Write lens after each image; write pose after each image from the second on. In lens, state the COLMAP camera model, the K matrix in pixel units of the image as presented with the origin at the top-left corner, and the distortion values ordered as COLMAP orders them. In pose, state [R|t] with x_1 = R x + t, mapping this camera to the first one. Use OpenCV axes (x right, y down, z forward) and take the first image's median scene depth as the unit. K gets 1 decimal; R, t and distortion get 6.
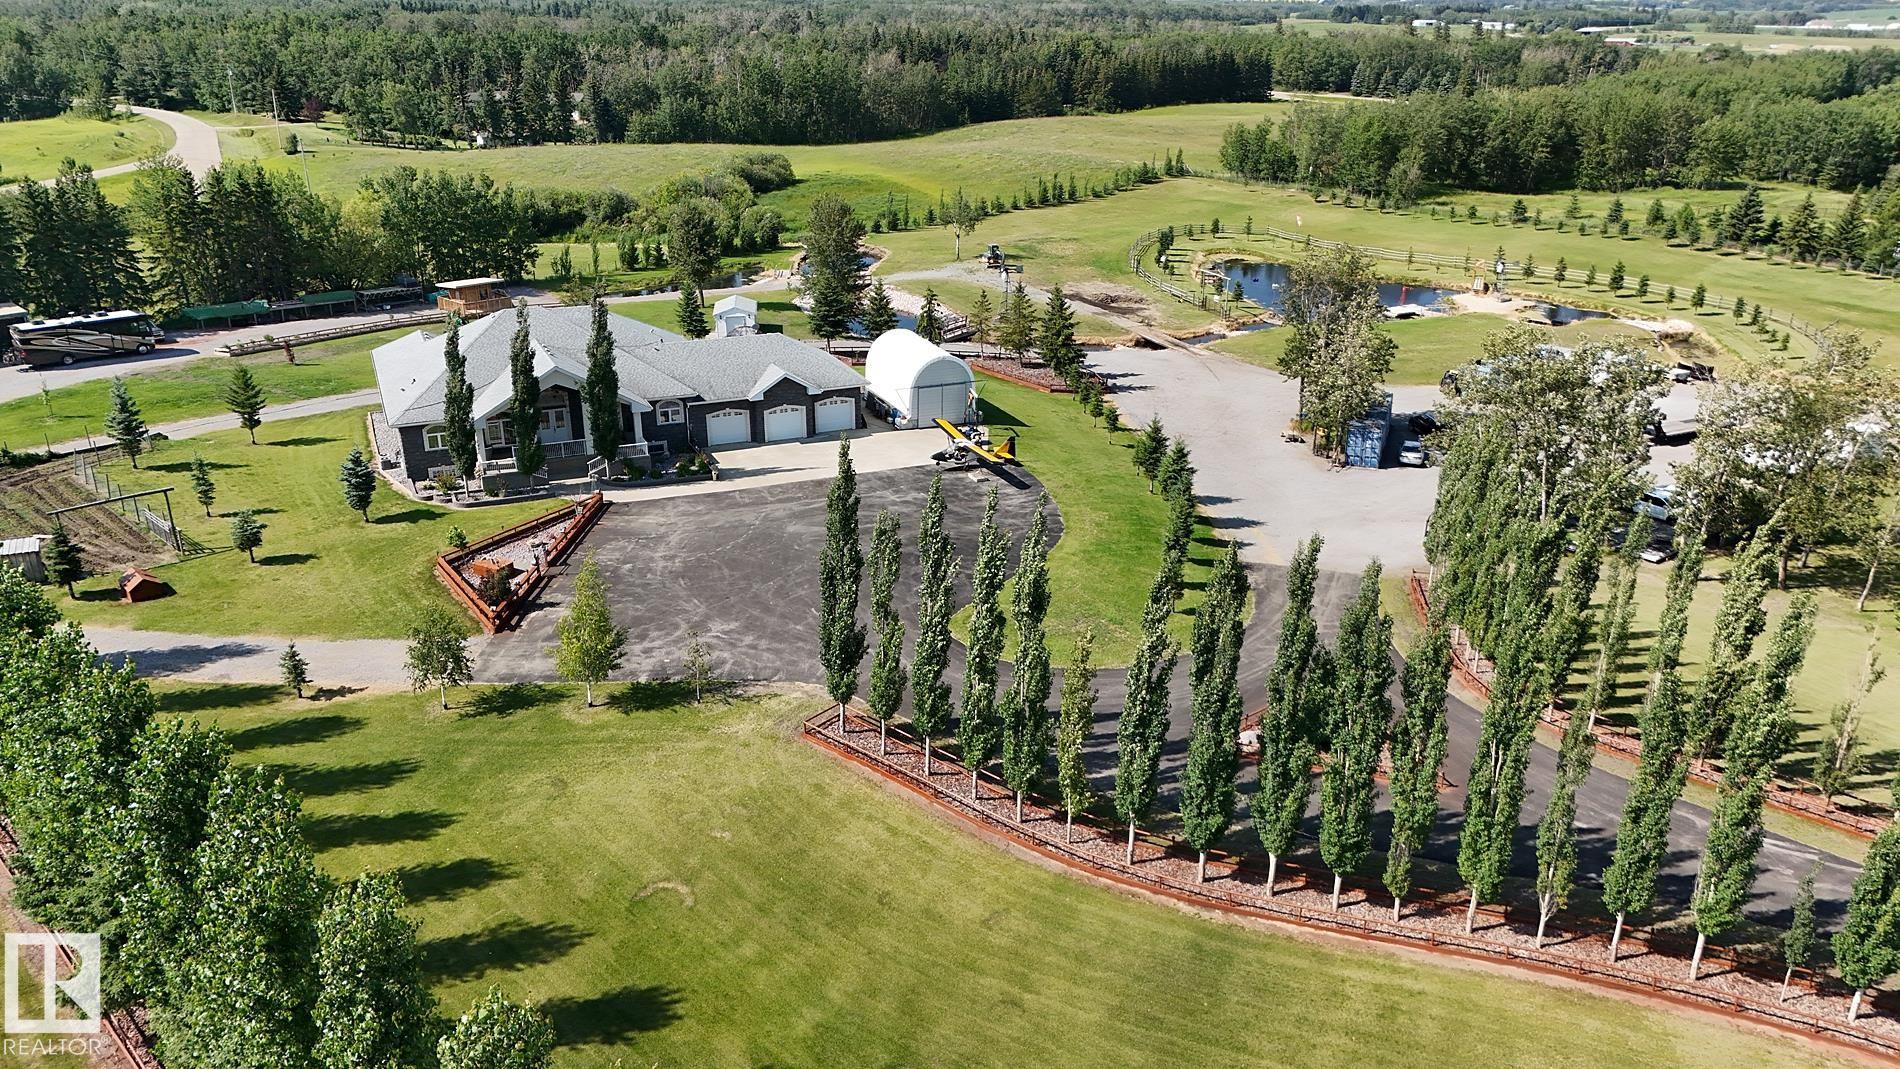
lens RADIAL K [[1390.0, 0, 954.8], [0, 1390.0, 532.8], [0, 0, 1]] dist [0.065002, -0.057955]
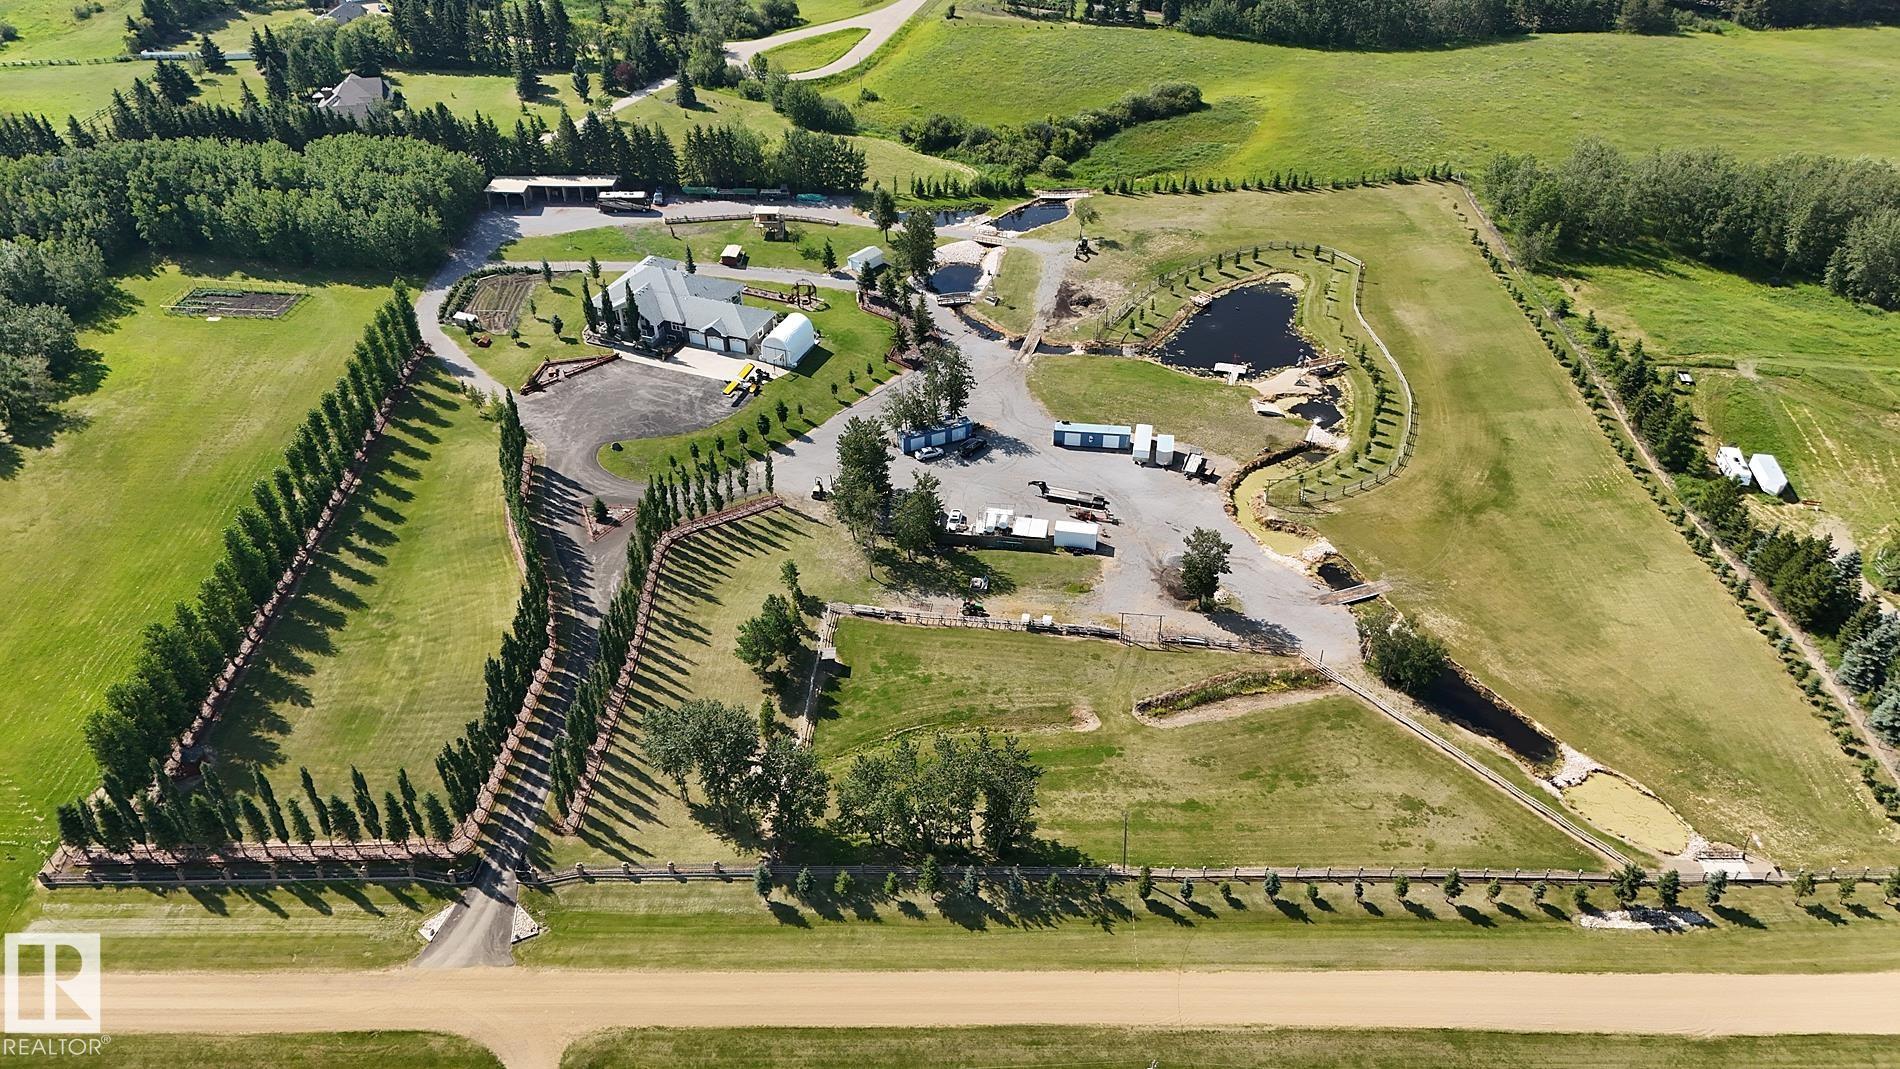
lens RADIAL K [[1390.0, 0, 947.1], [0, 1390.0, 536.7], [0, 0, 1]] dist [0.065002, -0.057955]
pose [[0.700111, 0.411862, -0.583278, 1.228554], [-0.244997, 0.905849, 0.345564, -0.509858], [0.670687, -0.099032, 0.735100, -0.391725]]
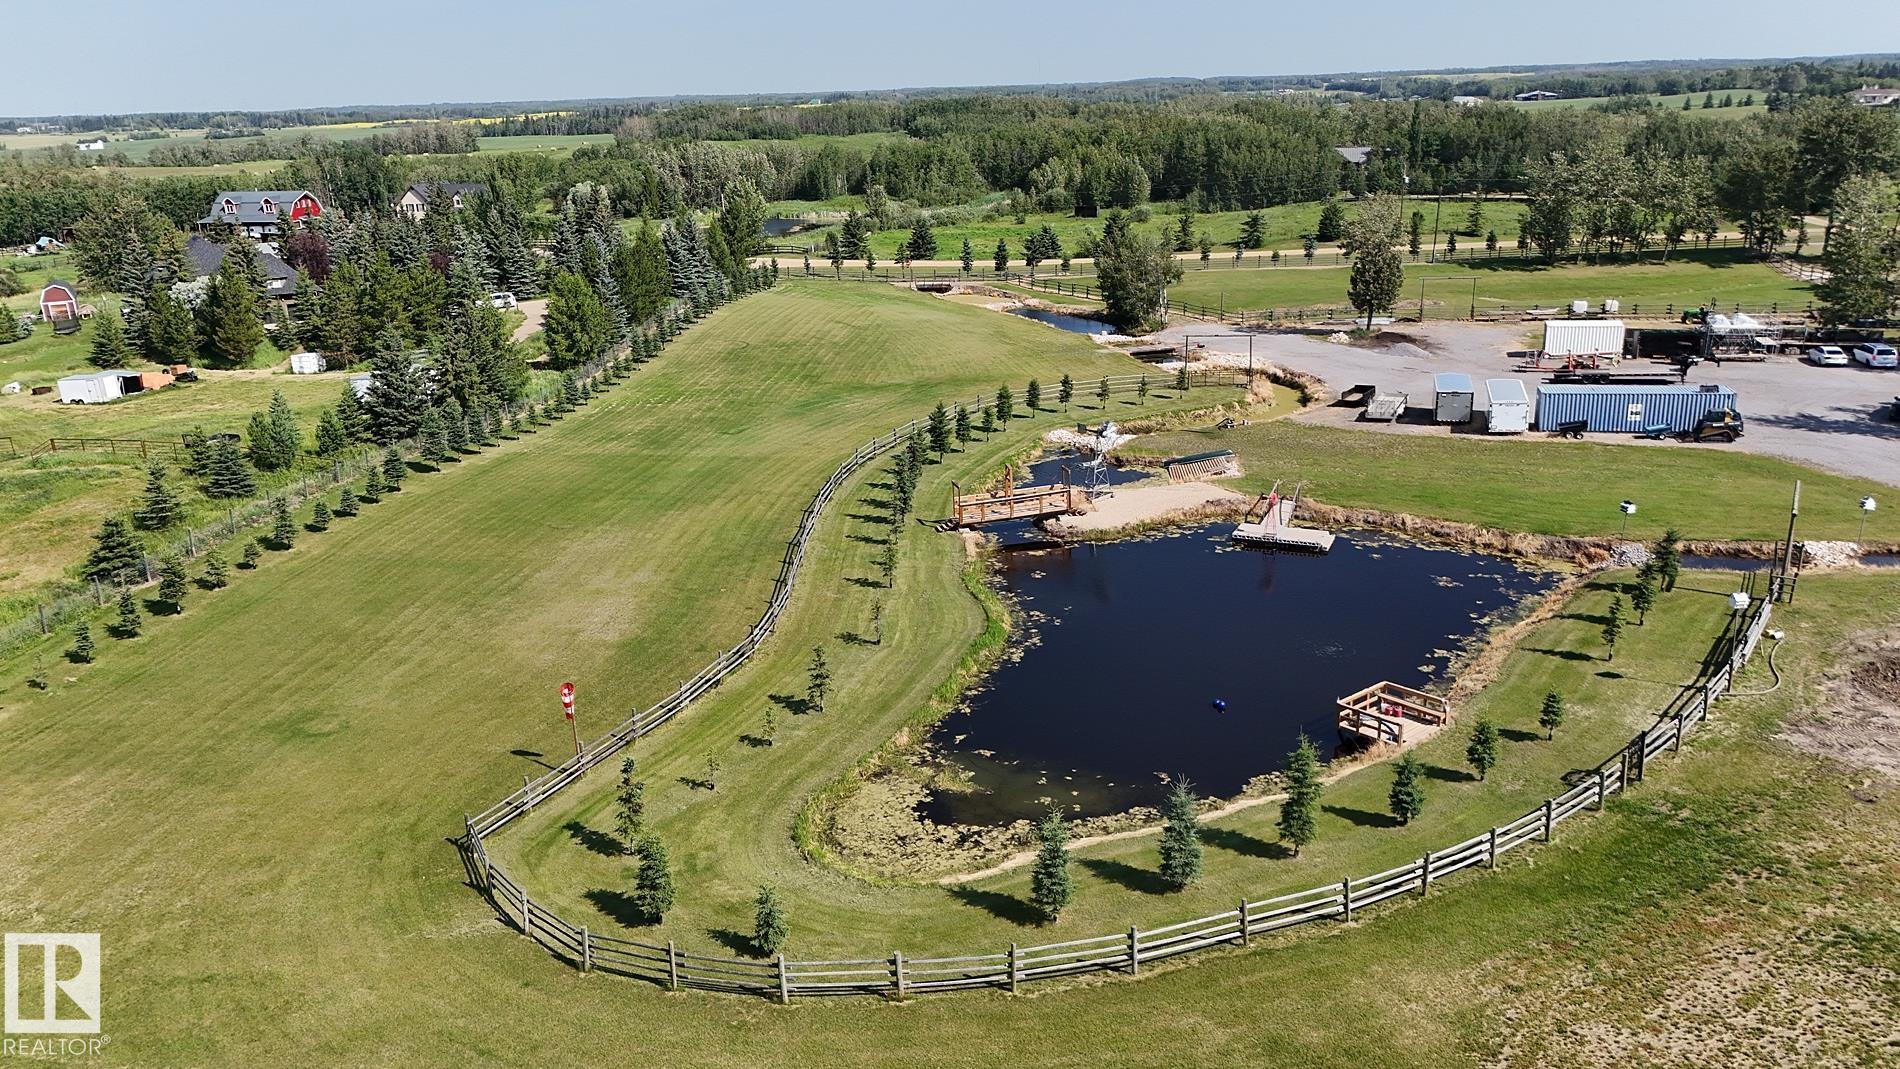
lens RADIAL K [[1390.0, 0, 950.2], [0, 1390.0, 538.6], [0, 0, 1]] dist [0.065002, -0.057955]
pose [[-0.608878, -0.225950, 0.760404, 0.015450], [0.318580, 0.808225, 0.495257, -0.511476], [-0.726480, 0.543801, -0.420127, 1.496977]]
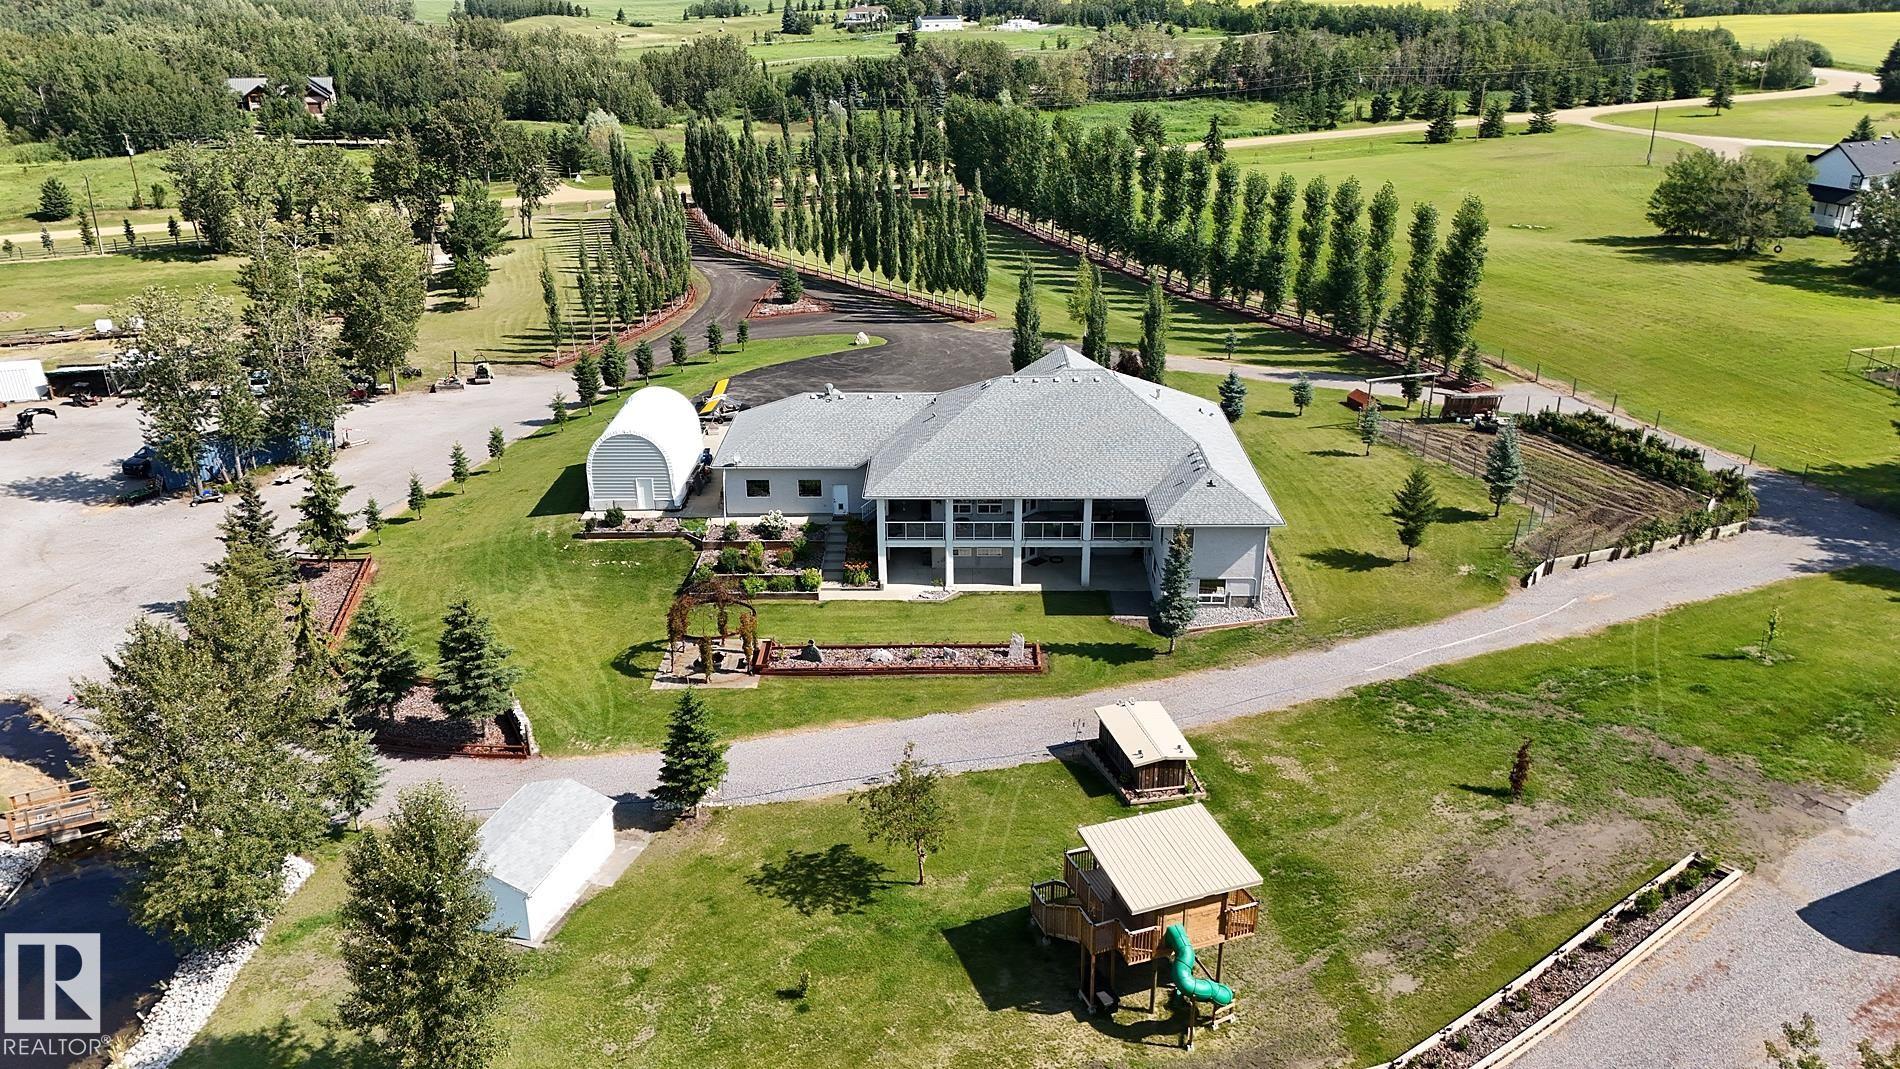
lens RADIAL K [[1390.0, 0, 954.5], [0, 1390.0, 540.7], [0, 0, 1]] dist [0.065002, -0.057955]
pose [[-0.913900, -0.157444, 0.374164, -0.404358], [0.150952, 0.723817, 0.673277, -0.474546], [-0.376830, 0.671789, -0.637729, 1.163843]]
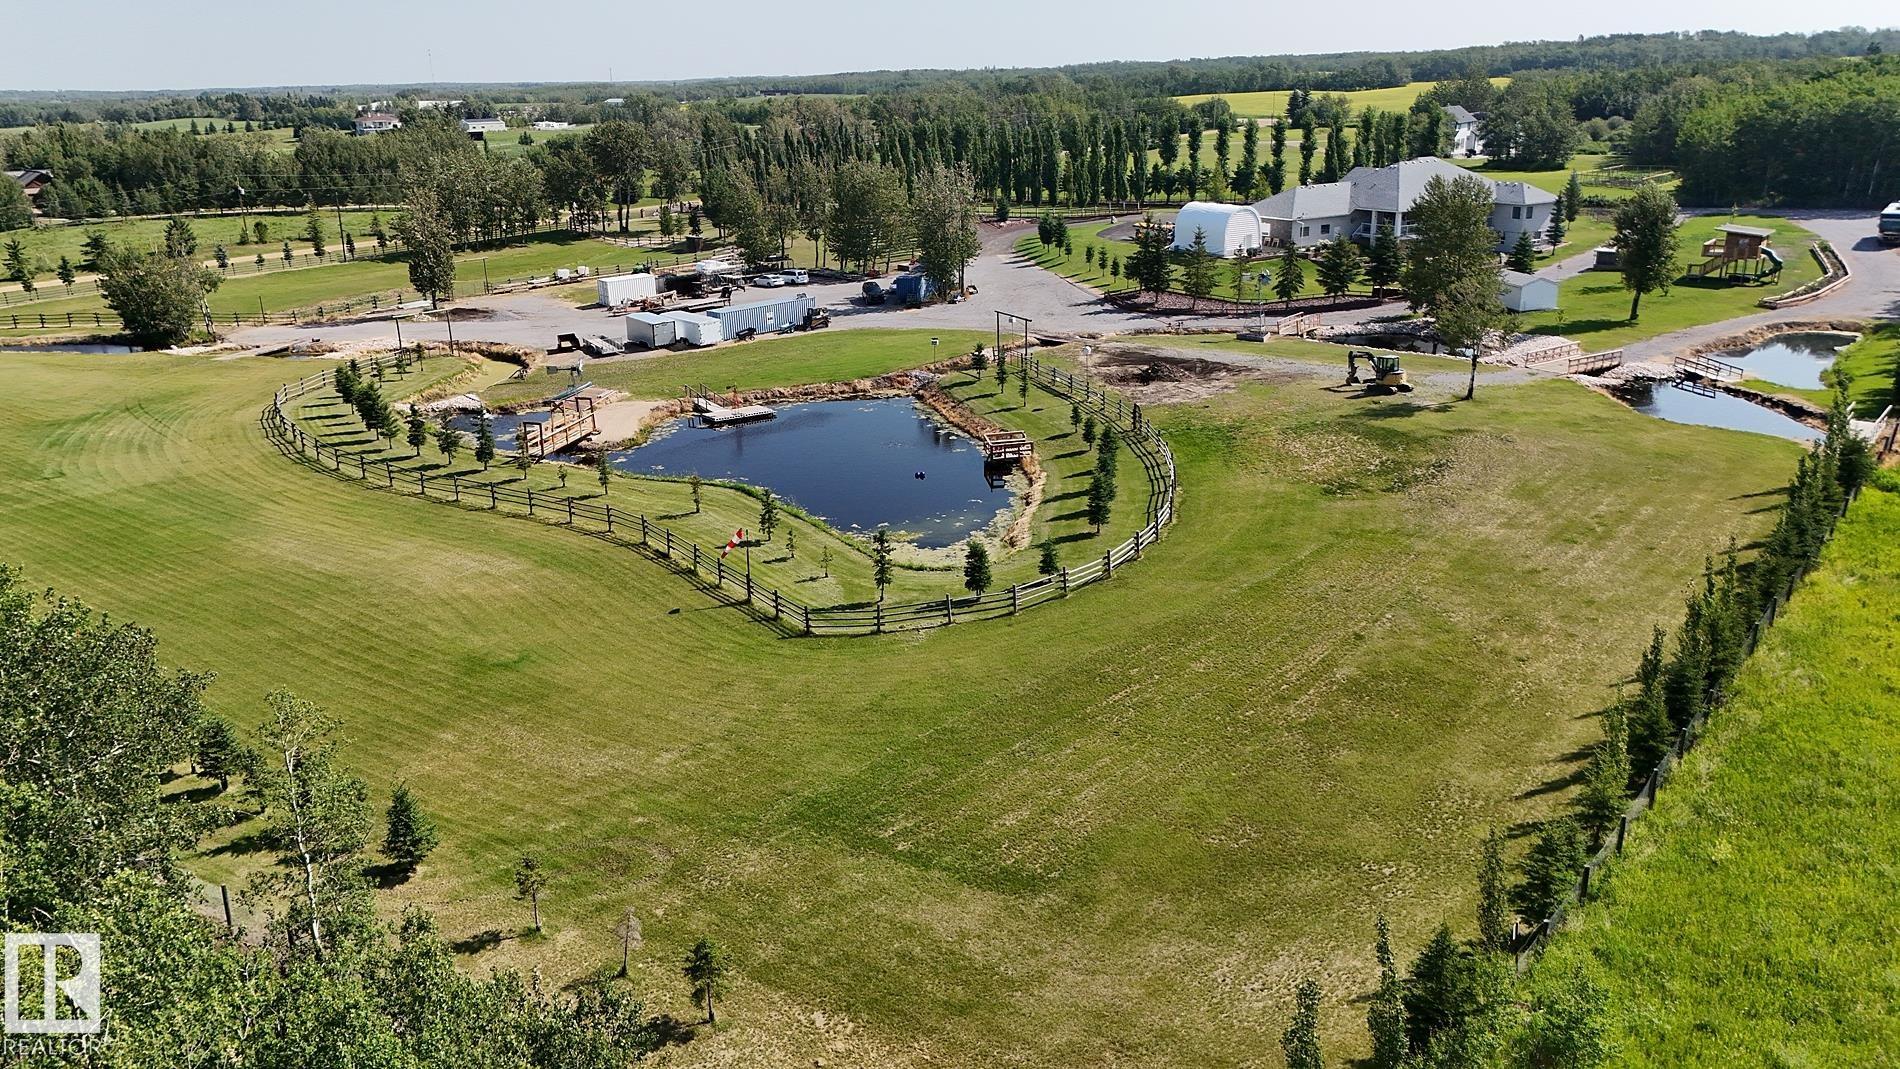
lens RADIAL K [[1390.0, 0, 940.3], [0, 1390.0, 536.0], [0, 0, 1]] dist [0.065002, -0.057955]
pose [[-0.994912, 0.052495, -0.085994, 0.328679], [-0.014554, 0.769694, 0.638247, -0.637732], [0.099694, 0.636251, -0.765014, 1.817363]]
